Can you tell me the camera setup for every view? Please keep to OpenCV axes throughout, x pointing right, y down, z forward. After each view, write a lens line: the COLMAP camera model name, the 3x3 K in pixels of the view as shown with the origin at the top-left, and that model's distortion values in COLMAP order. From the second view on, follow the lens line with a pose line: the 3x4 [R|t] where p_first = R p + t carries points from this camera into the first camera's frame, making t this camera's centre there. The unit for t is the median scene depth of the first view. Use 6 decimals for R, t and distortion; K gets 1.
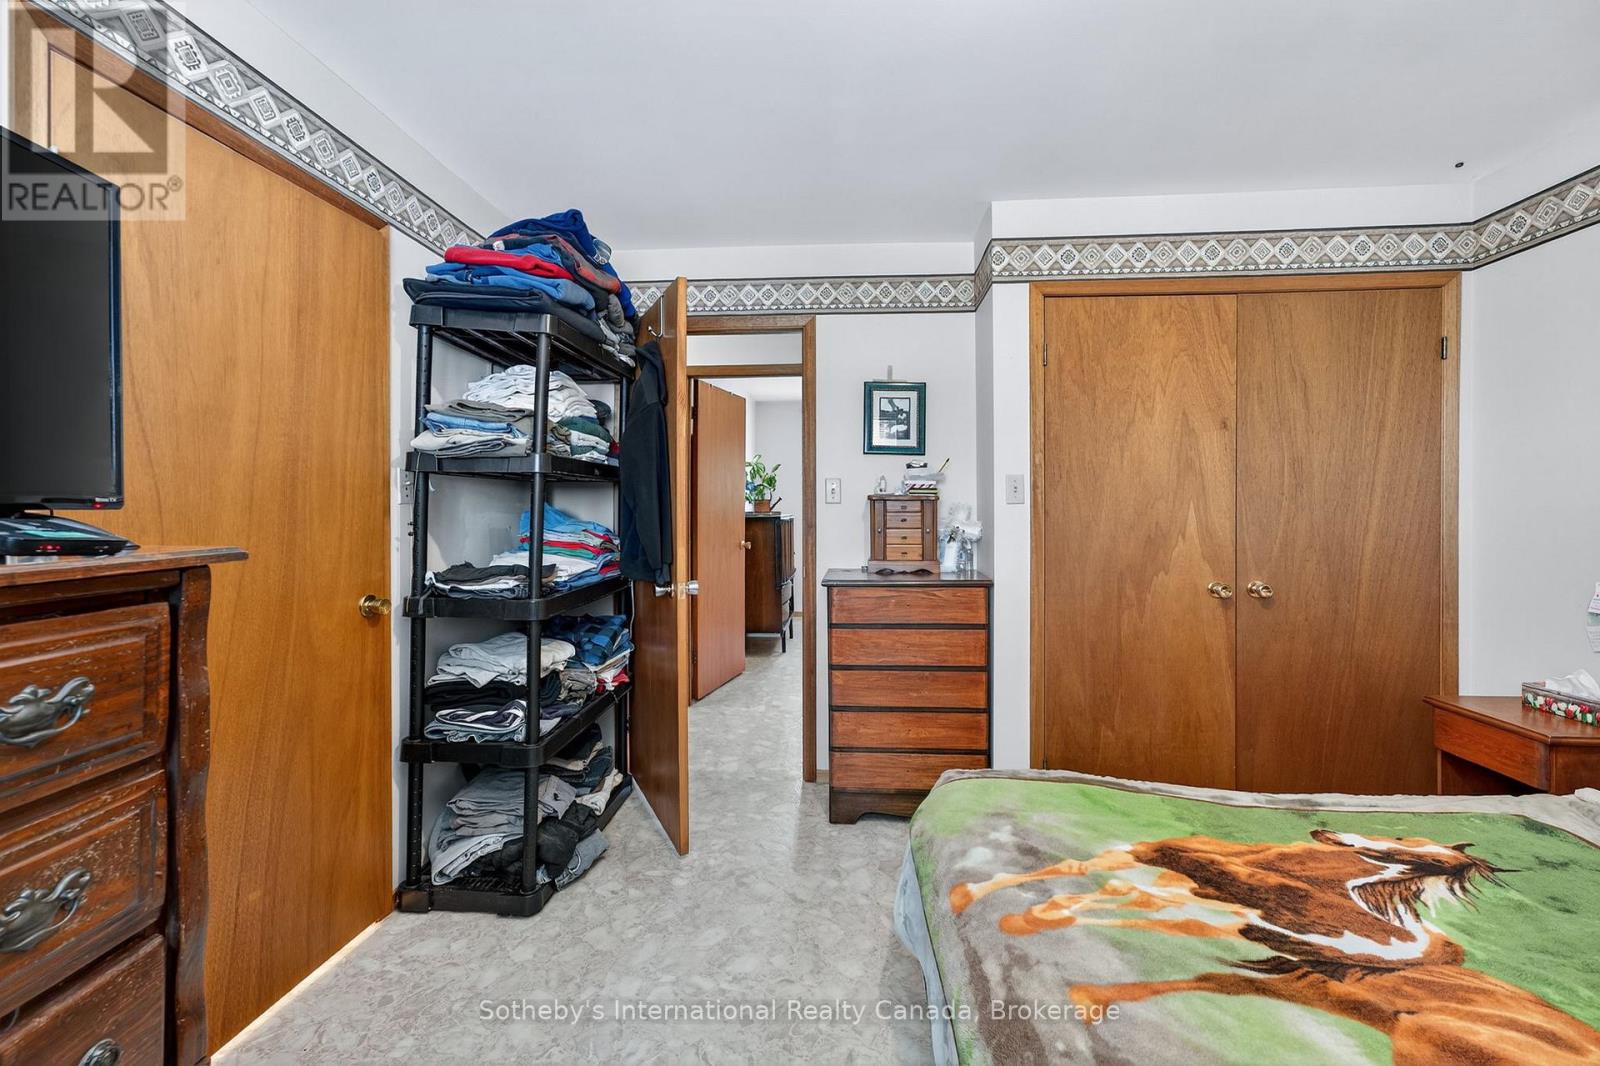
lens RADIAL K [[651.3, 0, 795.5], [0, 651.3, 515.6], [0, 0, 1]] dist [0.000806, 0.000397]
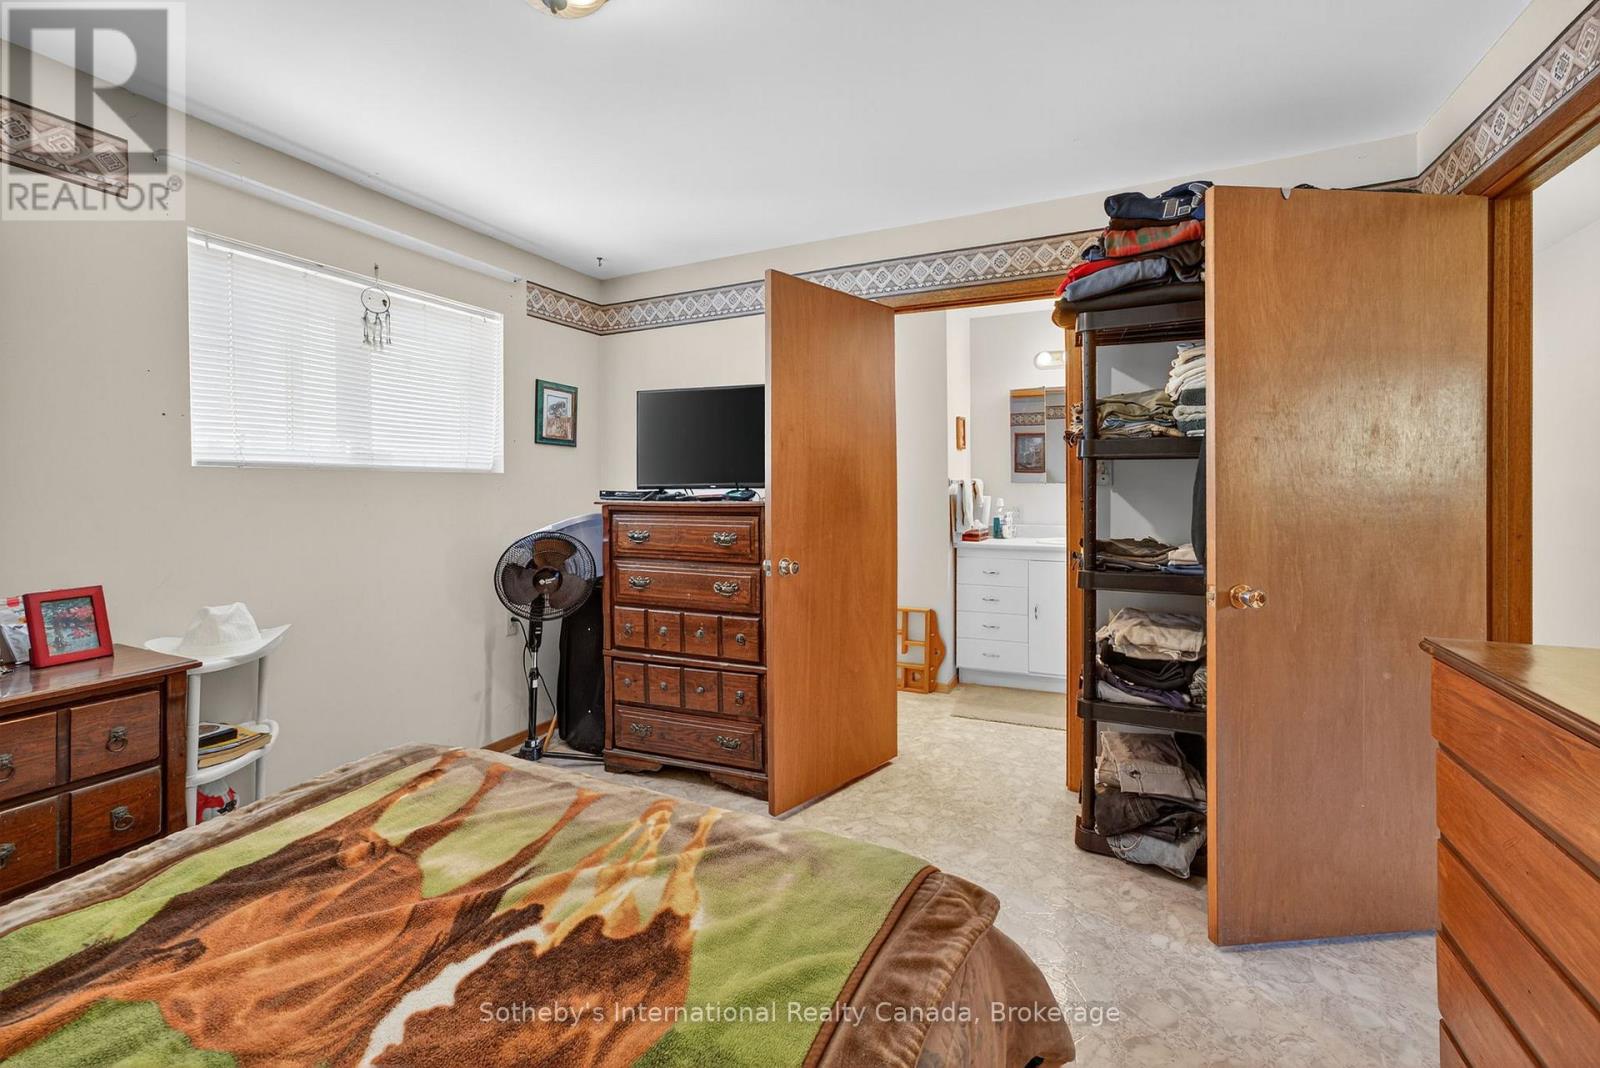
lens RADIAL K [[651.3, 0, 817.2], [0, 651.3, 493.2], [0, 0, 1]] dist [0.000806, 0.000397]
pose [[-0.348660, 0.004371, -0.937239, 1.320166], [-0.005848, 0.999960, 0.006839, -0.016152], [0.937231, 0.007866, -0.348621, 1.560458]]
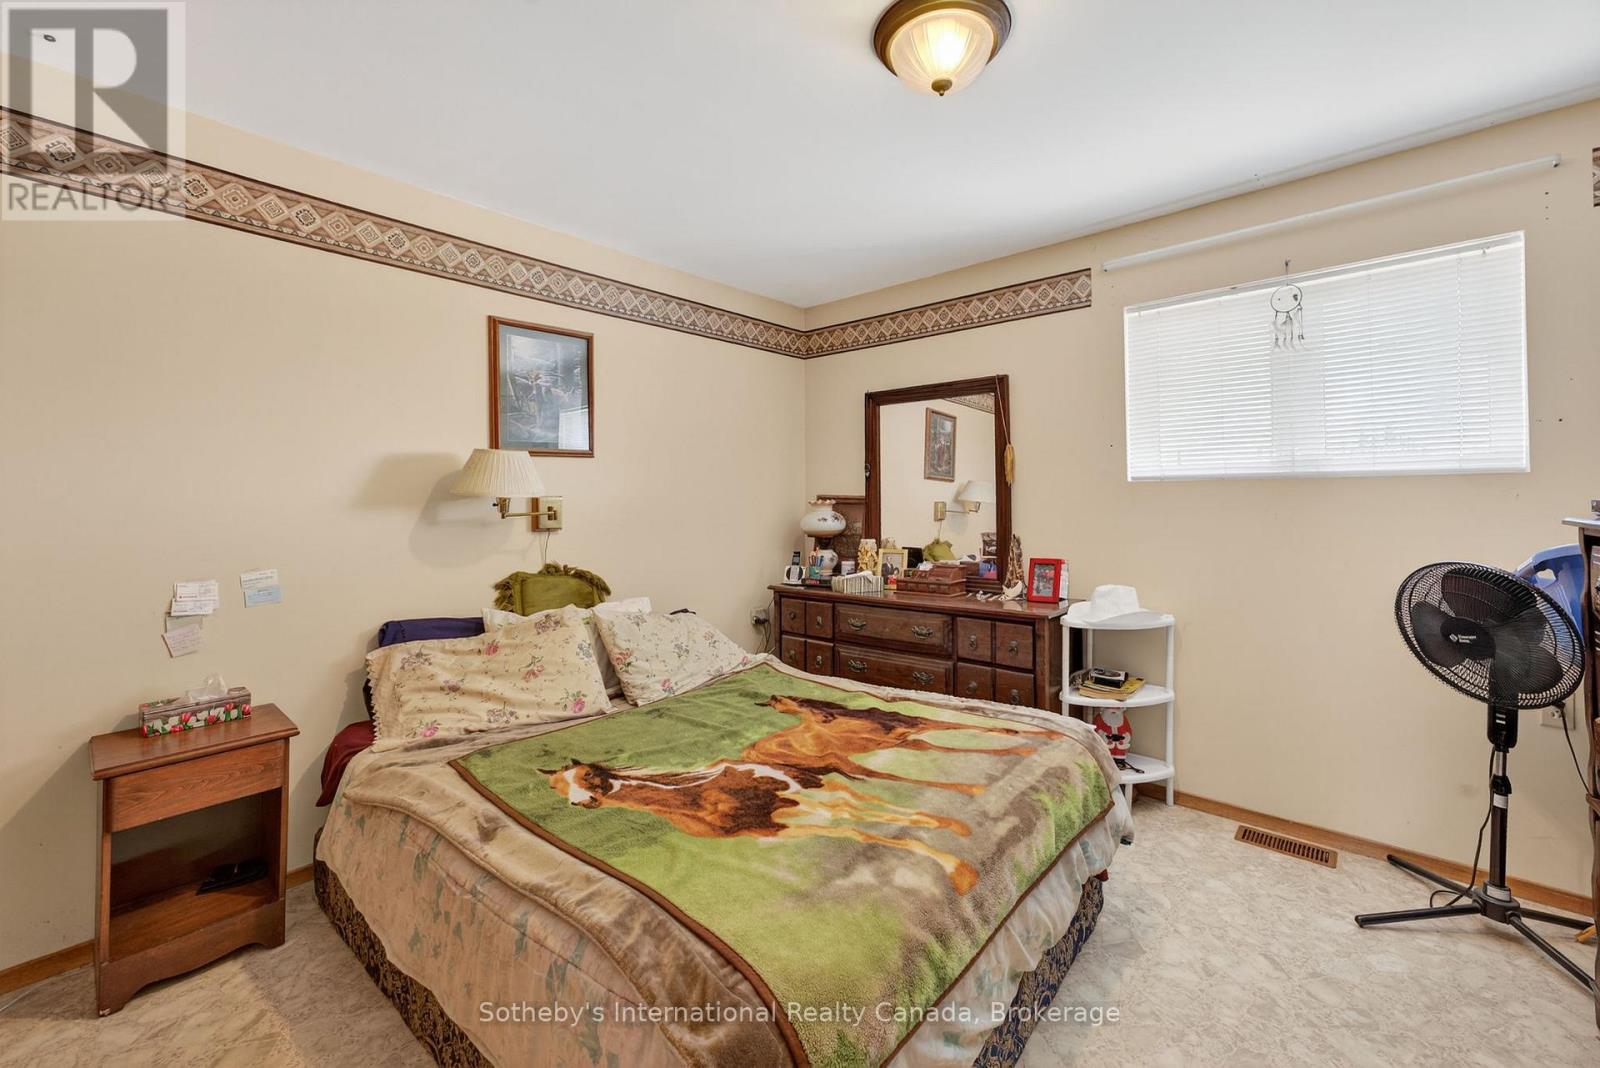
lens RADIAL K [[651.3, 0, 800.2], [0, 651.3, 491.2], [0, 0, 1]] dist [0.000806, 0.000397]
pose [[-0.798840, 0.013180, 0.601399, -0.176976], [0.013142, 0.999904, -0.004456, -0.036205], [-0.601400, 0.004344, -0.798936, 1.981365]]
